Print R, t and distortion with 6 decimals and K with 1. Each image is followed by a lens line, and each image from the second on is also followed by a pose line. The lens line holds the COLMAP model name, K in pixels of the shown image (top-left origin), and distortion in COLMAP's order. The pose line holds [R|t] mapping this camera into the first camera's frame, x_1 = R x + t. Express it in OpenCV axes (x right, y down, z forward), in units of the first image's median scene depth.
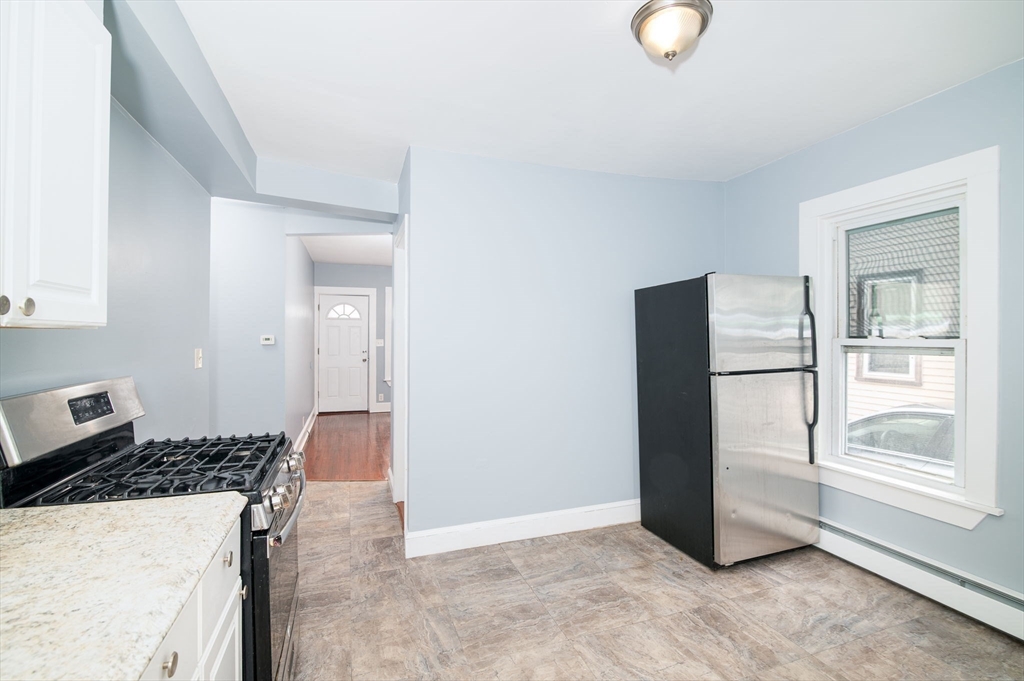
lens RADIAL K [[473.3, 0, 516.5], [0, 473.3, 336.8], [0, 0, 1]] dist [-0.007817, -0.000394]
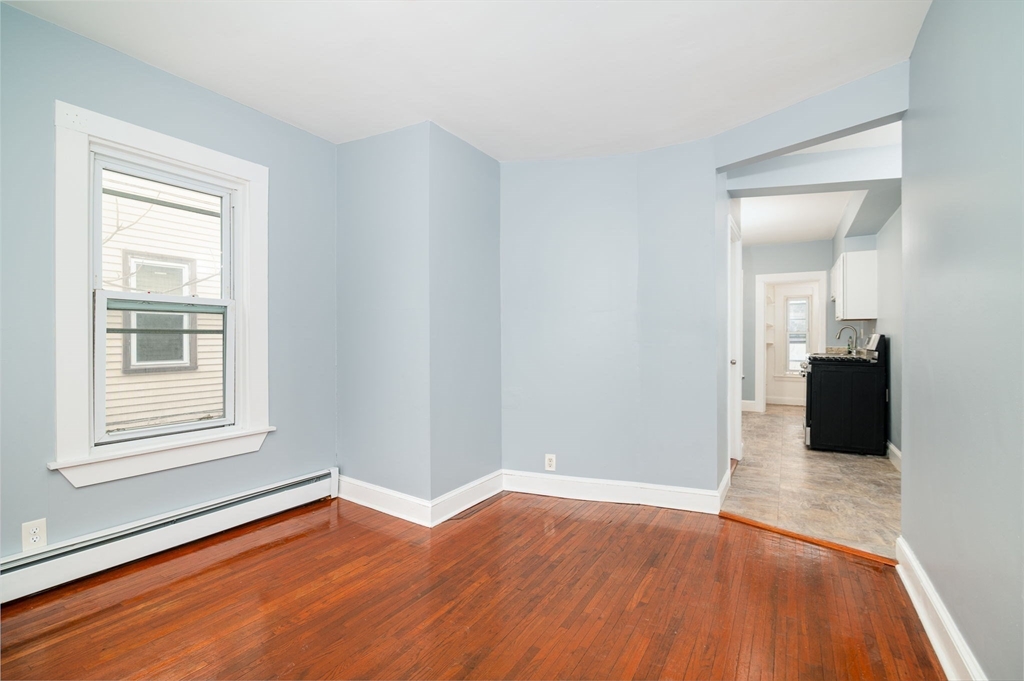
lens RADIAL K [[473.3, 0, 512.4], [0, 473.3, 339.2], [0, 0, 1]] dist [-0.007817, -0.000394]
pose [[-0.646006, -0.006381, 0.763306, -1.103832], [-0.002323, 0.999977, 0.006393, 0.075093], [-0.763329, 0.002357, -0.646006, 3.063887]]
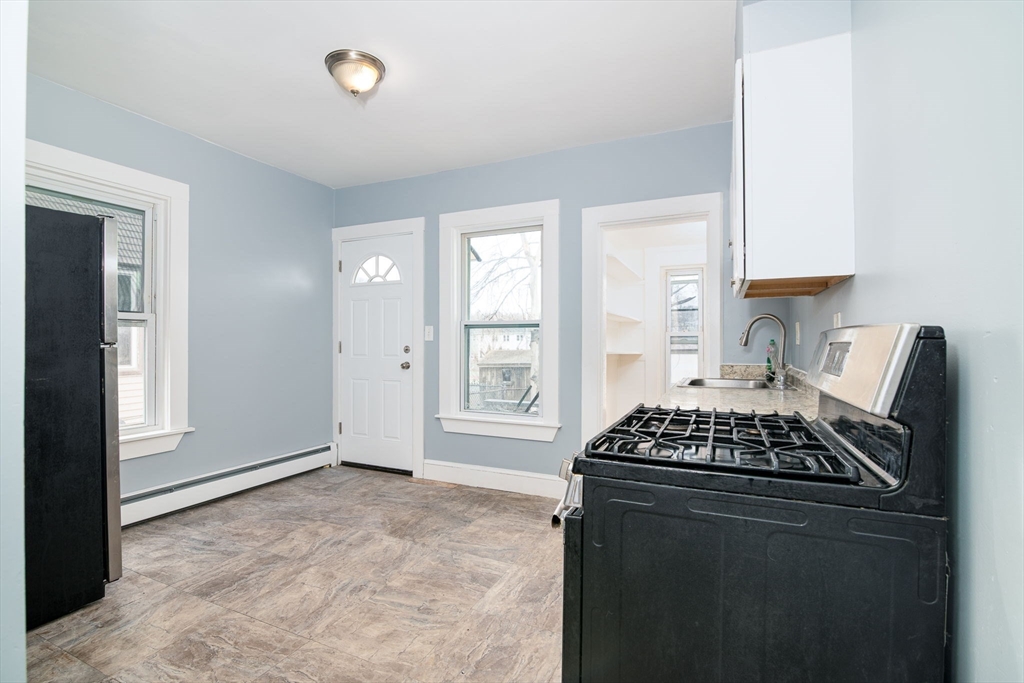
lens RADIAL K [[473.3, 0, 505.8], [0, 473.3, 344.3], [0, 0, 1]] dist [-0.007817, -0.000394]
pose [[-0.716403, -0.005542, 0.697665, -0.644635], [-0.002197, 0.999981, 0.005687, 0.075417], [-0.697684, 0.002541, -0.716401, 1.170945]]
